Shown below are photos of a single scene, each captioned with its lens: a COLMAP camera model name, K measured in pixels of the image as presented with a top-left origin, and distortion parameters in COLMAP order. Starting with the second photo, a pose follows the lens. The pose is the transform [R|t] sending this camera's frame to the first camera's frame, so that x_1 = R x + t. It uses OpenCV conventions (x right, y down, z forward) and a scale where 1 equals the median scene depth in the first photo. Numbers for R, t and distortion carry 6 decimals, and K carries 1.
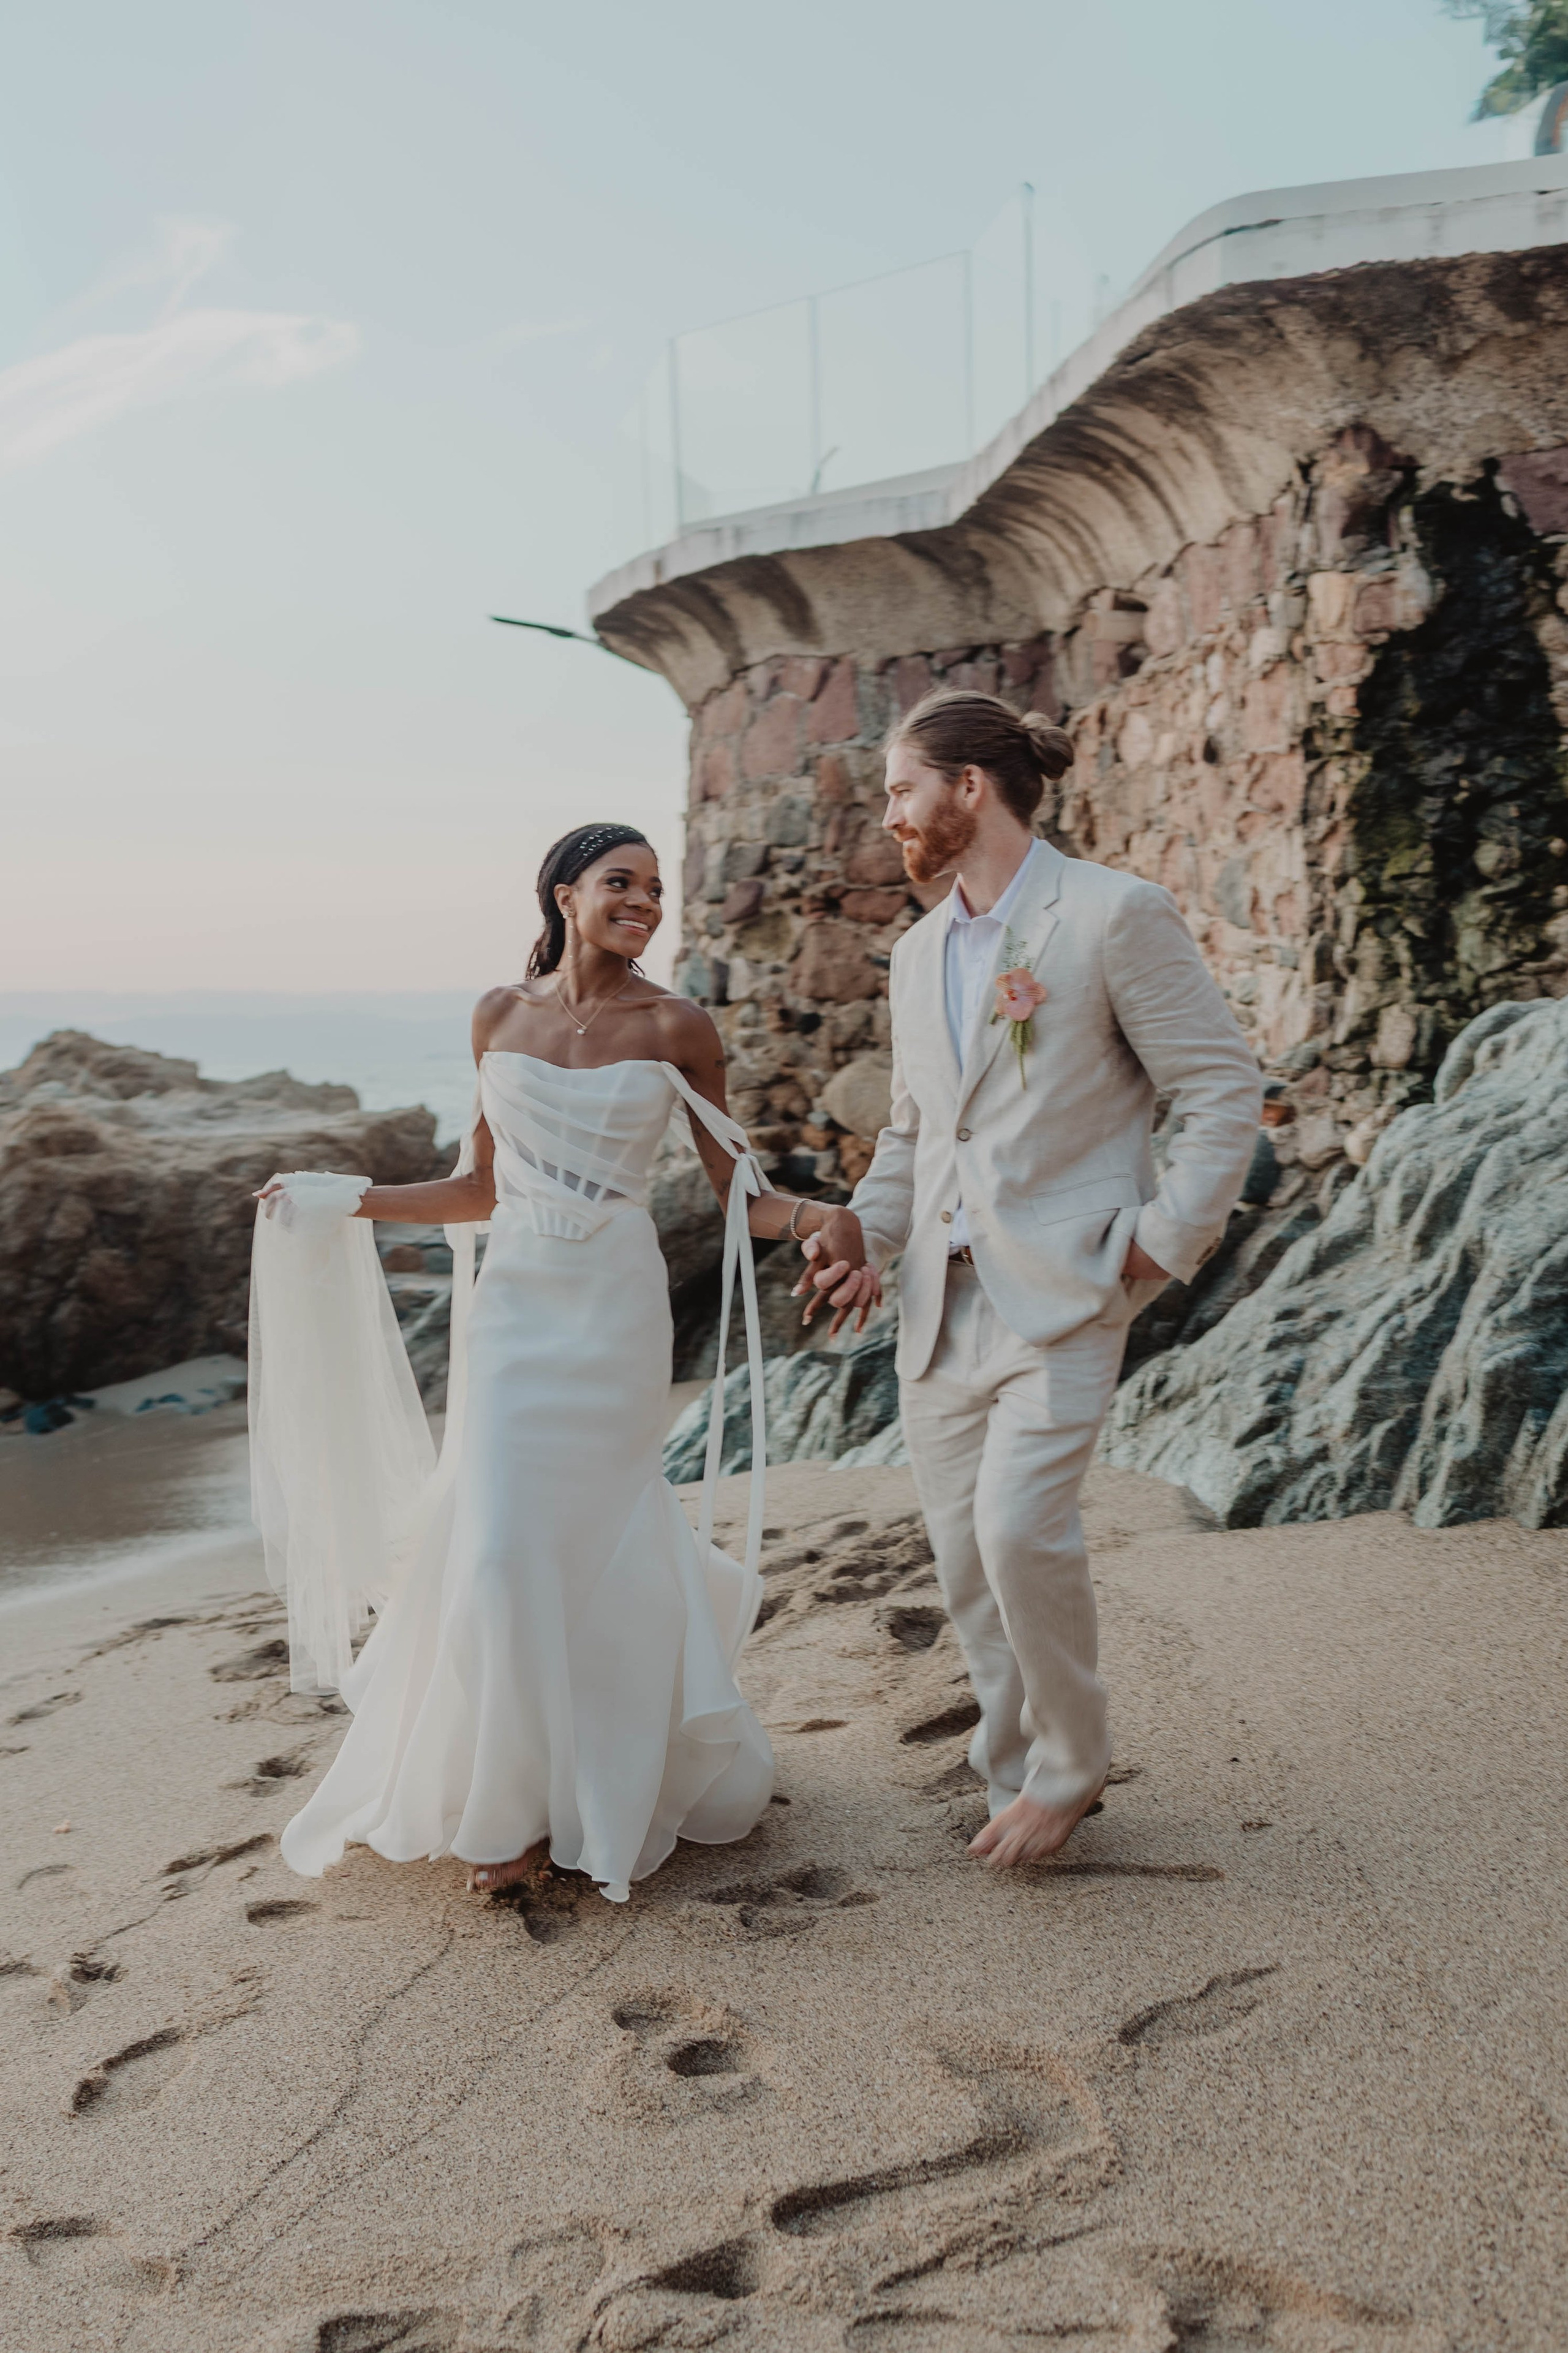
lens RADIAL K [[2917.0, 0, 771.9], [0, 2917.0, 1186.9], [0, 0, 1]] dist [0.025254, 0.009336]
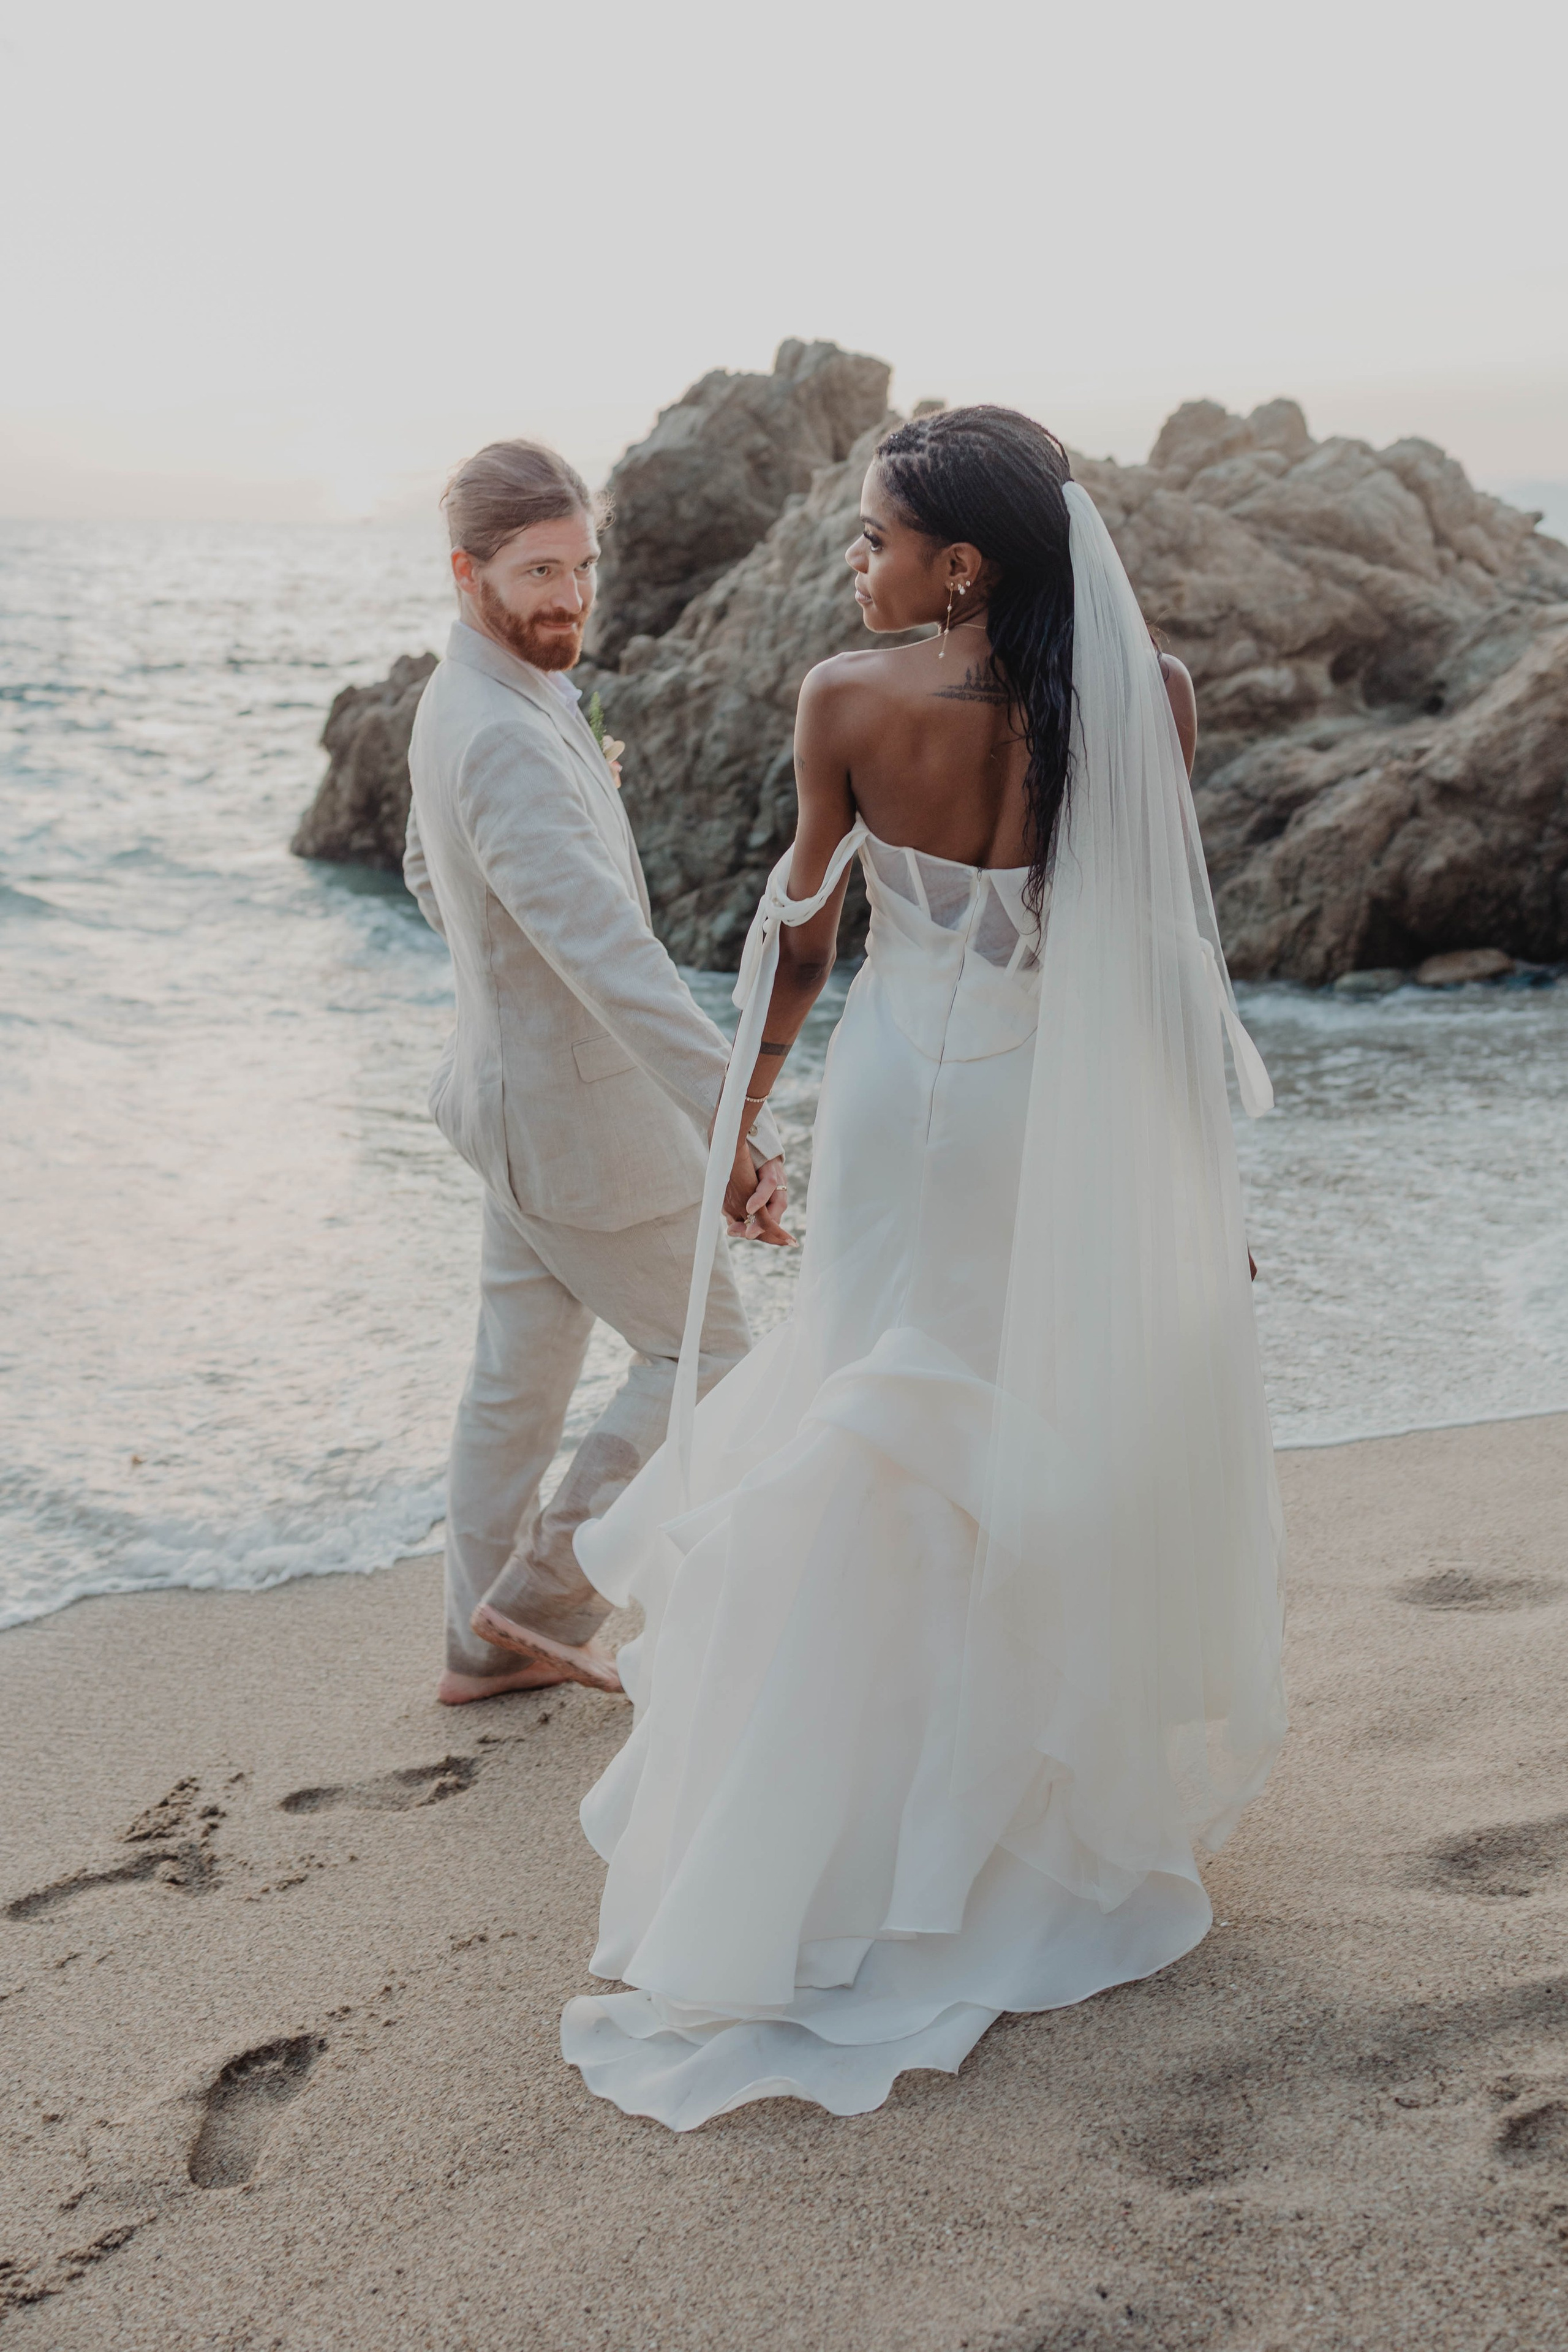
lens RADIAL K [[2449.3, 0, 791.9], [0, 2449.3, 1141.6], [0, 0, 1]] dist [0.055142, -0.010342]
pose [[0.771924, 0.168045, -0.613102, 0.048294], [-0.044448, 0.976336, 0.211642, -0.026945], [0.634159, -0.136121, 0.761127, 0.325811]]
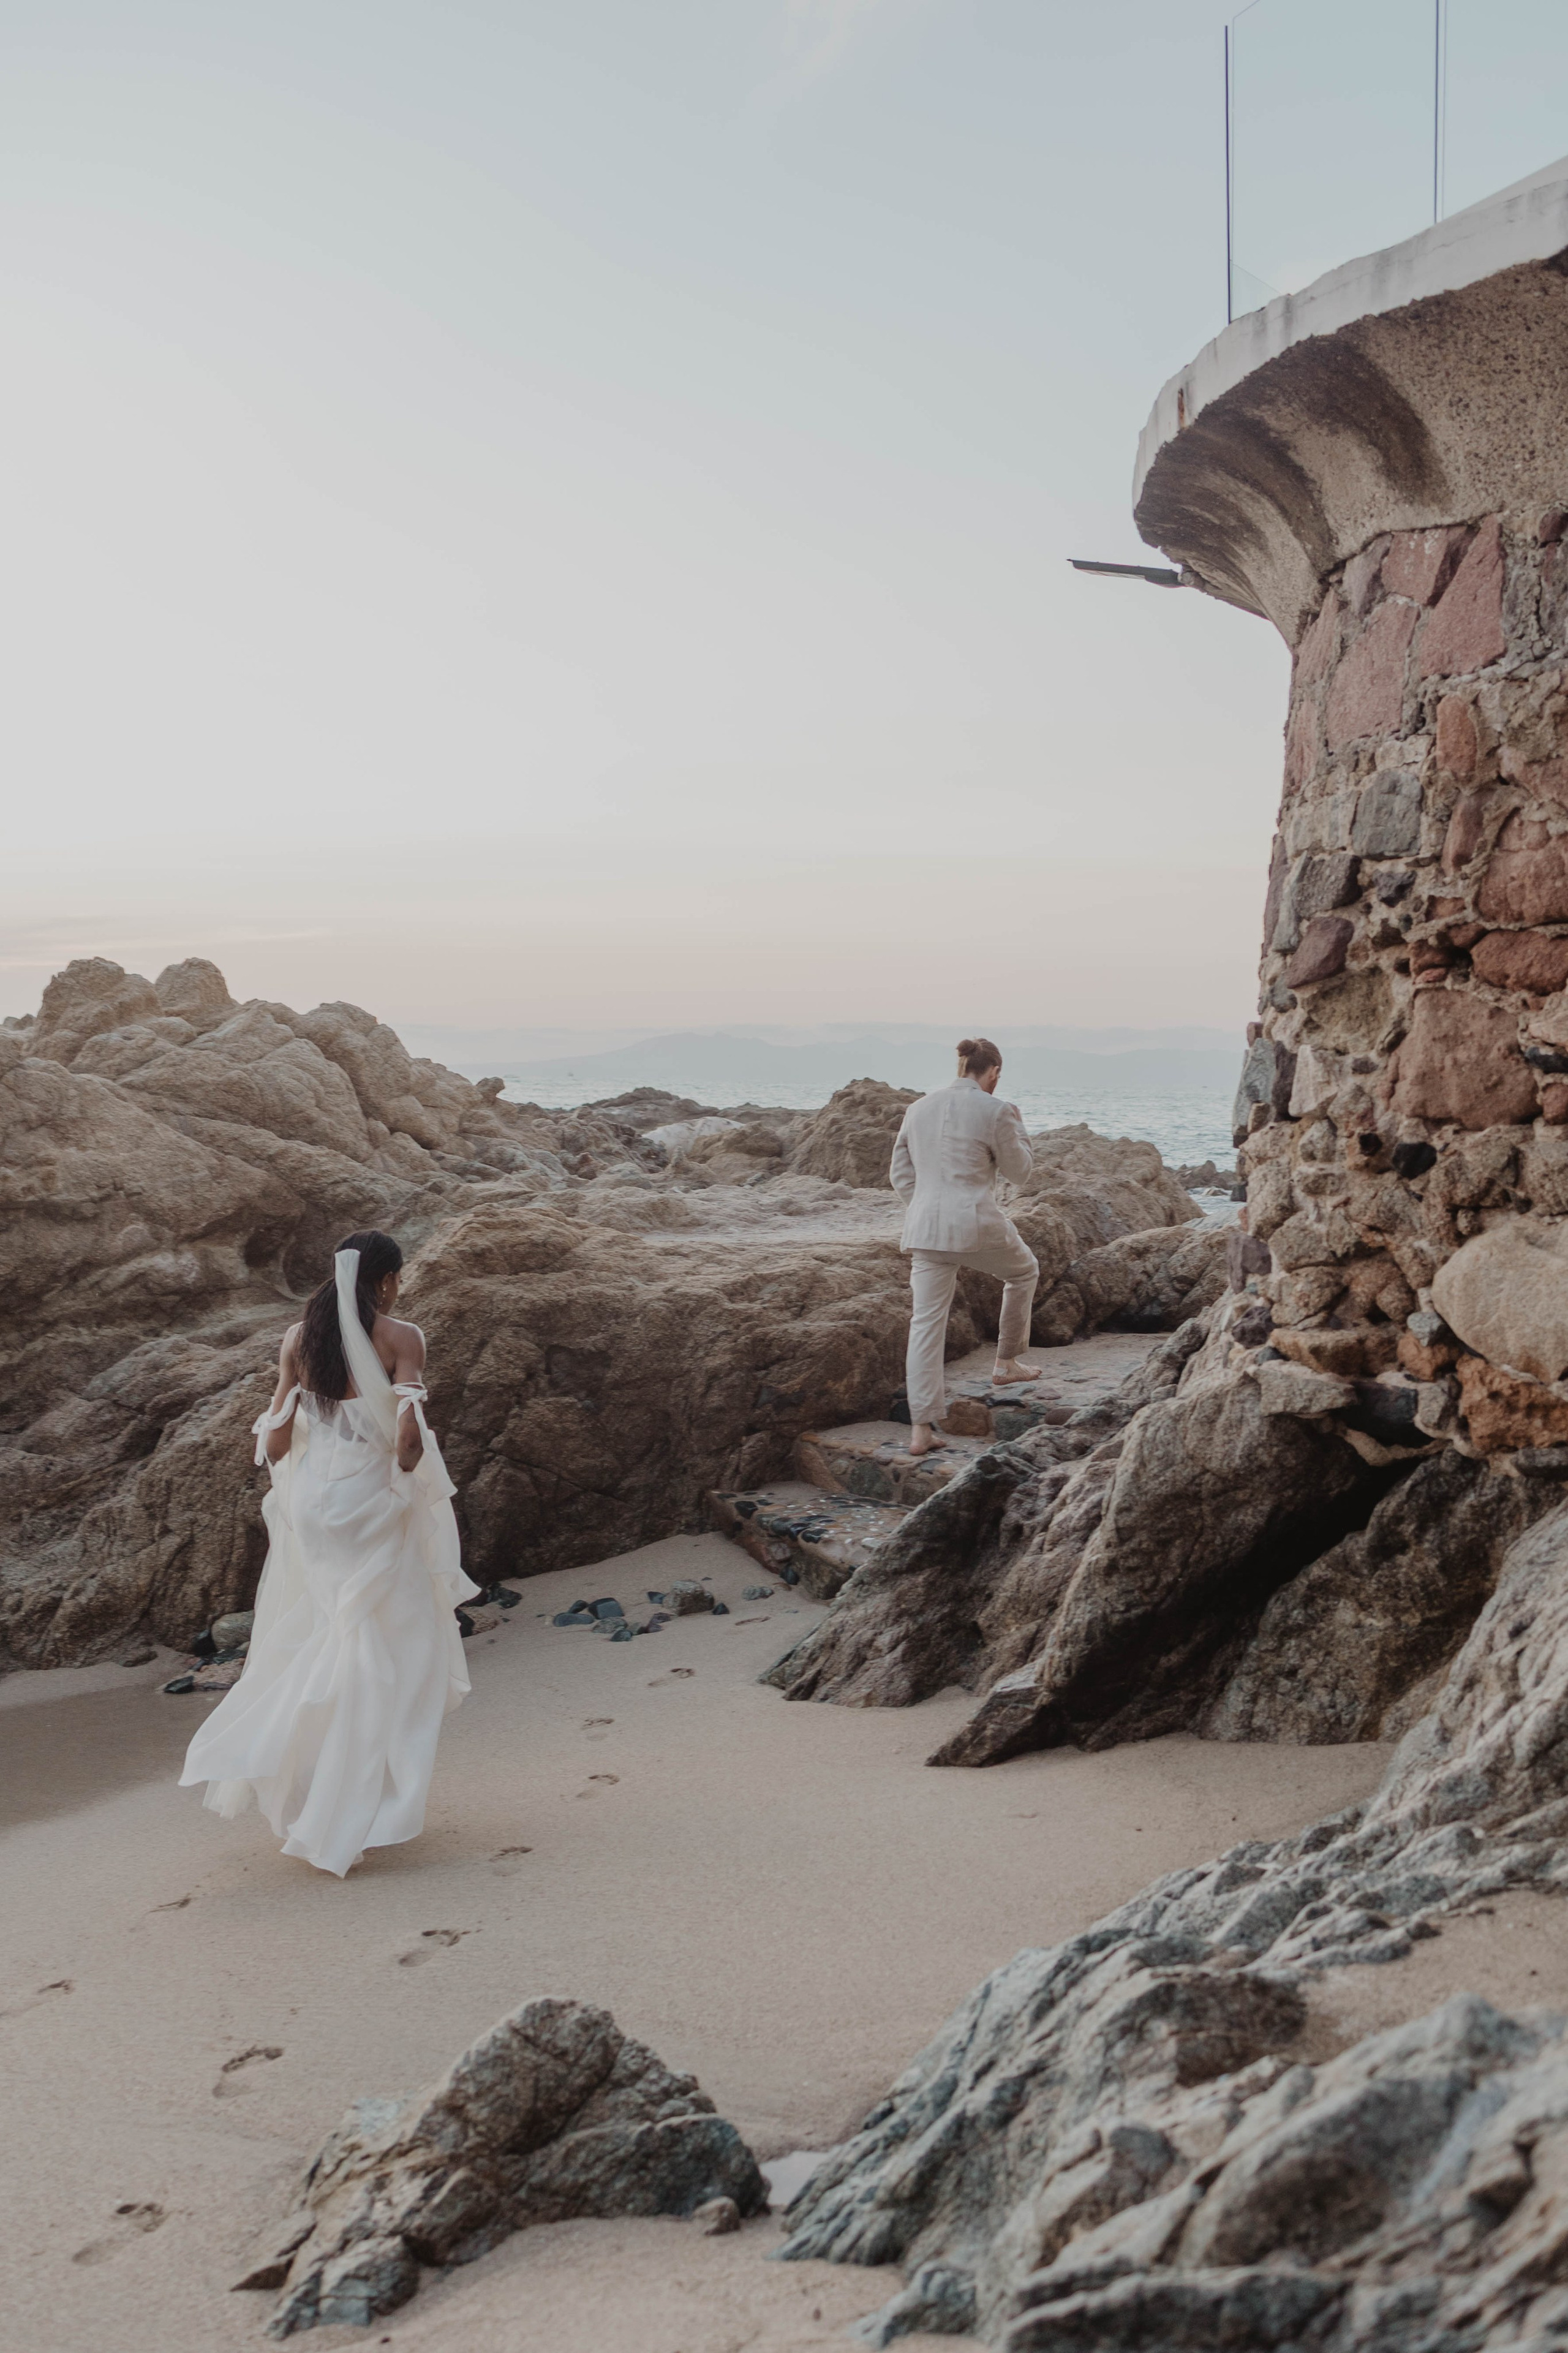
lens RADIAL K [[2416.9, 0, 776.0], [0, 2416.9, 1164.7], [0, 0, 1]] dist [0.028086, -0.001356]
pose [[0.934090, 0.033491, -0.355463, 0.065149], [-0.037312, 0.999296, -0.003896, -0.047883], [0.355082, 0.016902, 0.934682, 0.495337]]
